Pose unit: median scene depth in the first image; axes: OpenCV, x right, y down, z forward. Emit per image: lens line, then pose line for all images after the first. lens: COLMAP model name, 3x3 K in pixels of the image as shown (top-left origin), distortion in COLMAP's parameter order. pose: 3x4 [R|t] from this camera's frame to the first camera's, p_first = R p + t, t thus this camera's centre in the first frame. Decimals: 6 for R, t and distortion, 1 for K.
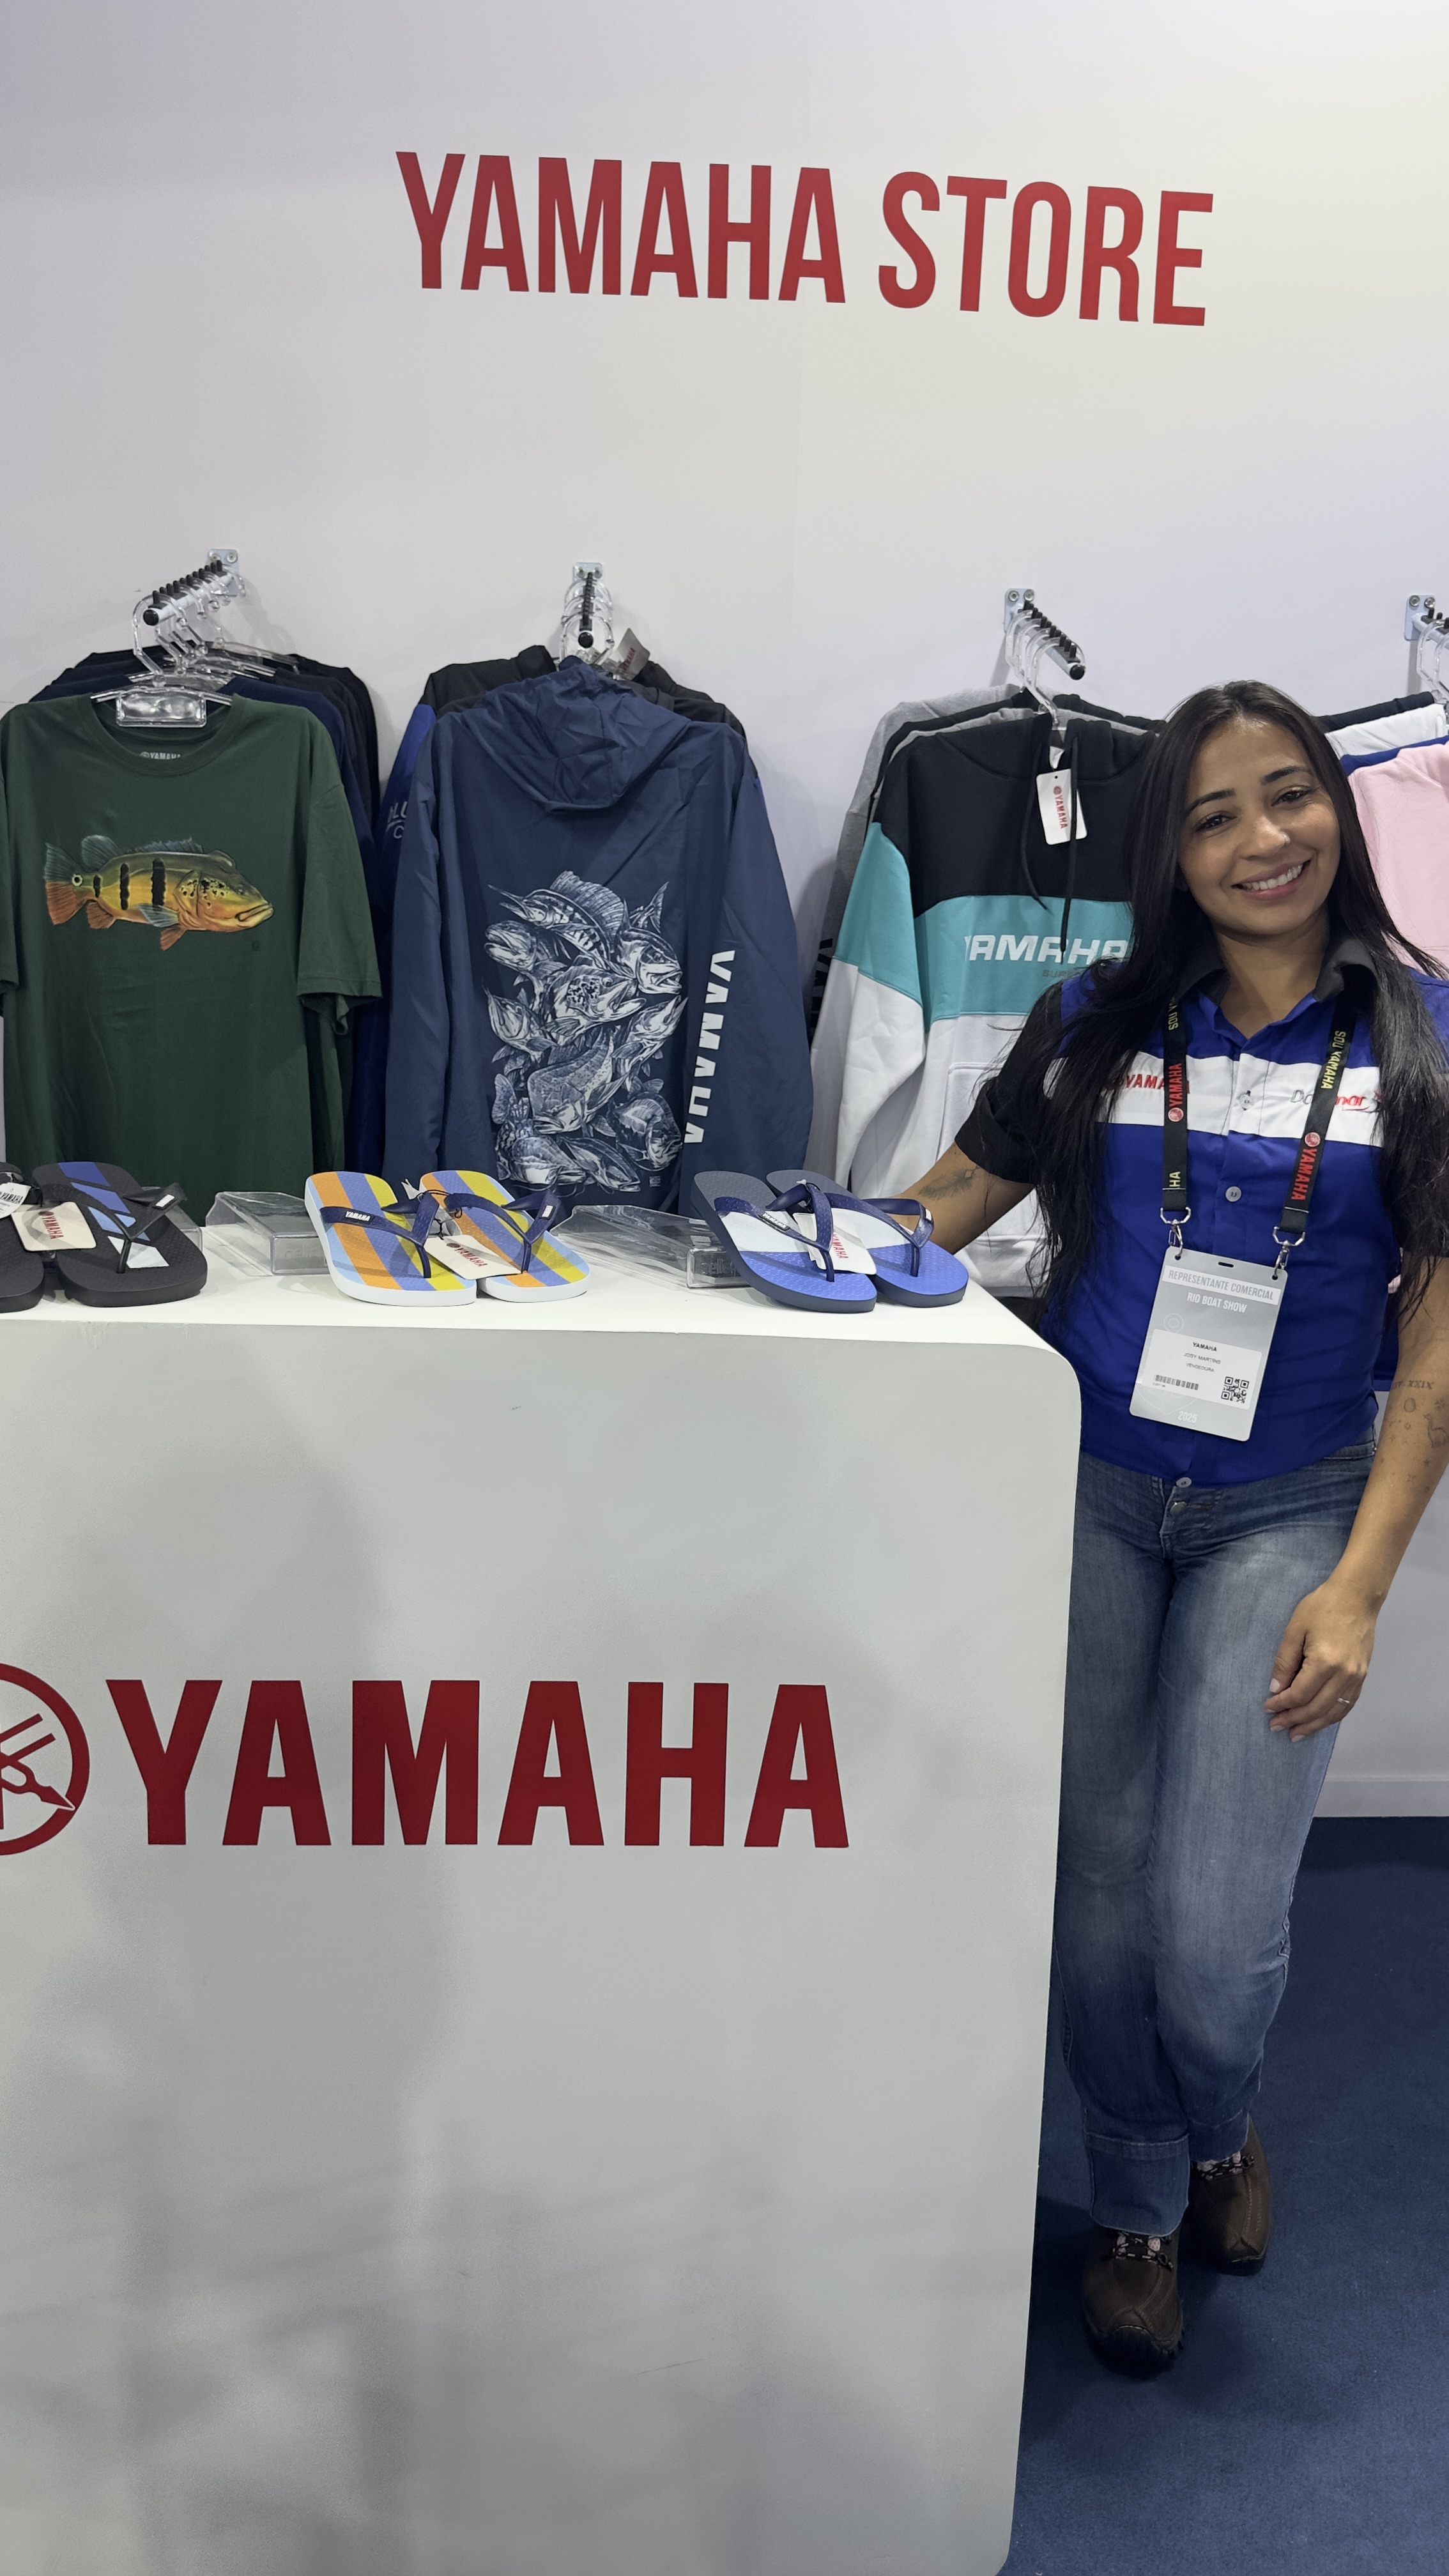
lens RADIAL K [[1944.8, 0, 734.4], [0, 1944.8, 1314.9], [0, 0, 1]] dist [0.025935, -0.062445]
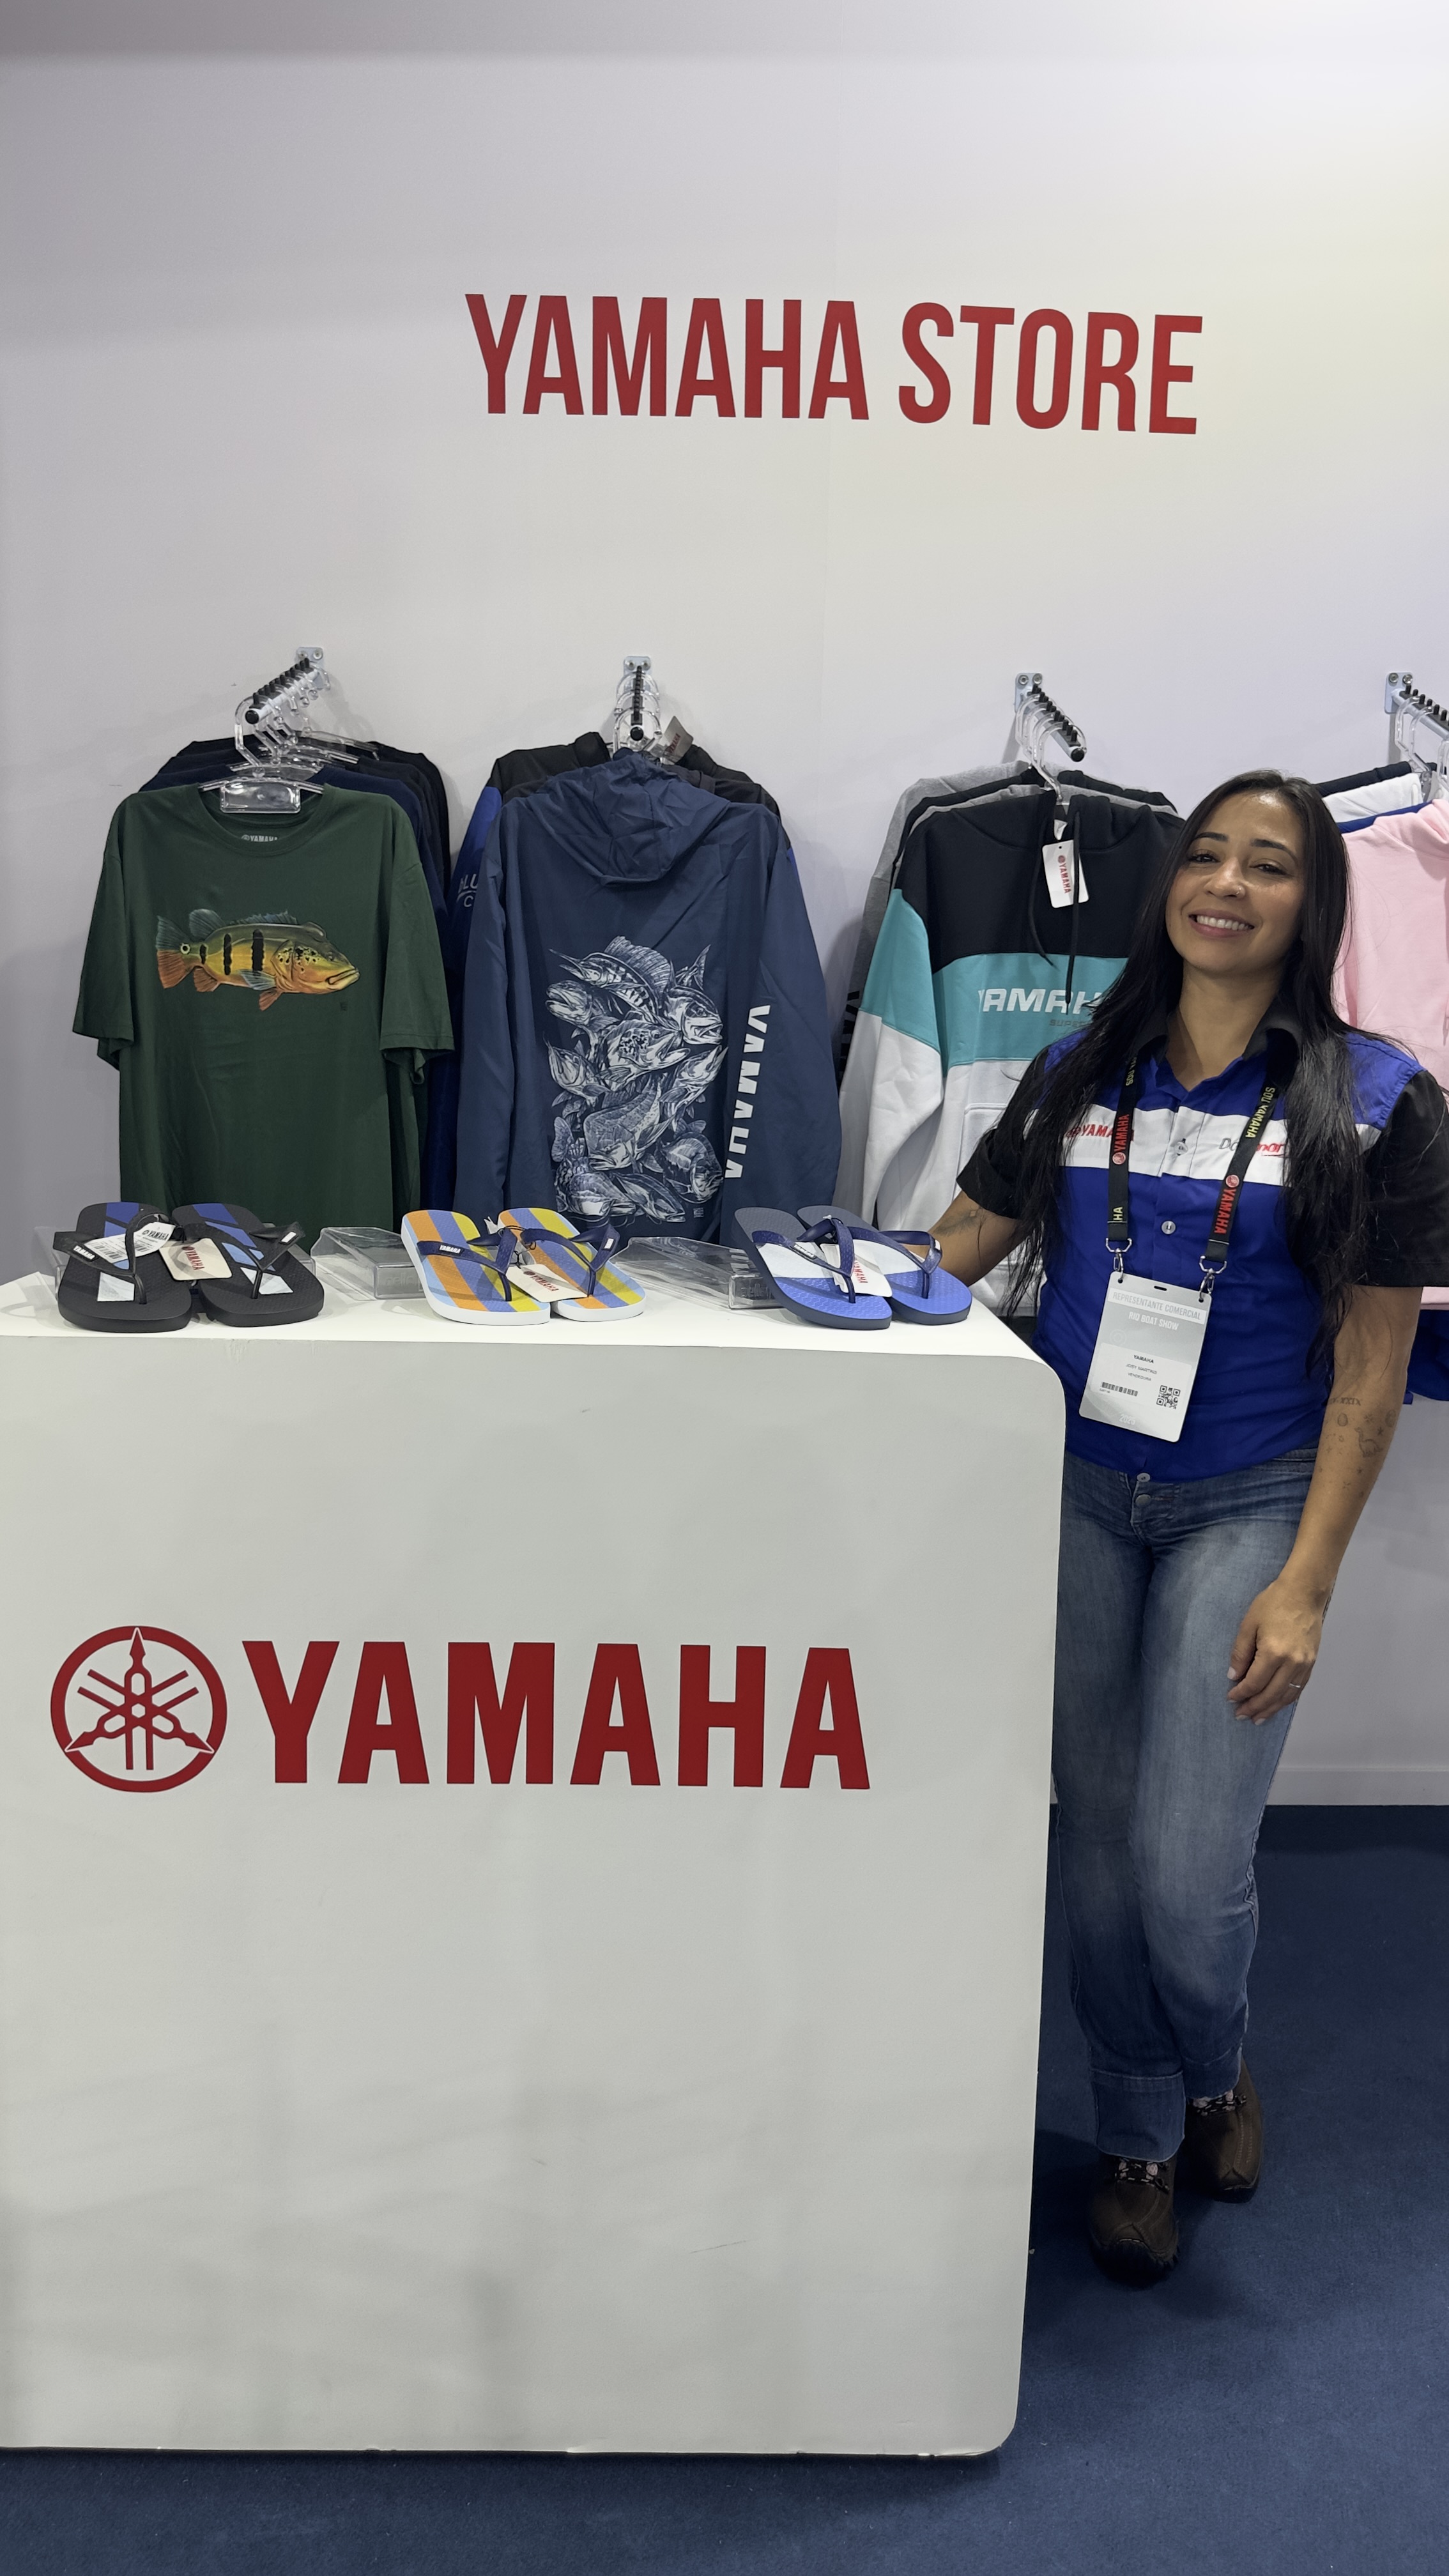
lens RADIAL K [[1944.8, 0, 719.3], [0, 1944.8, 1278.4], [0, 0, 1]] dist [0.025935, -0.062445]
pose [[0.999622, -0.003236, -0.027299, 0.000836], [0.002419, 0.999550, -0.029906, 0.001435], [0.027384, 0.029829, 0.999180, -0.108547]]
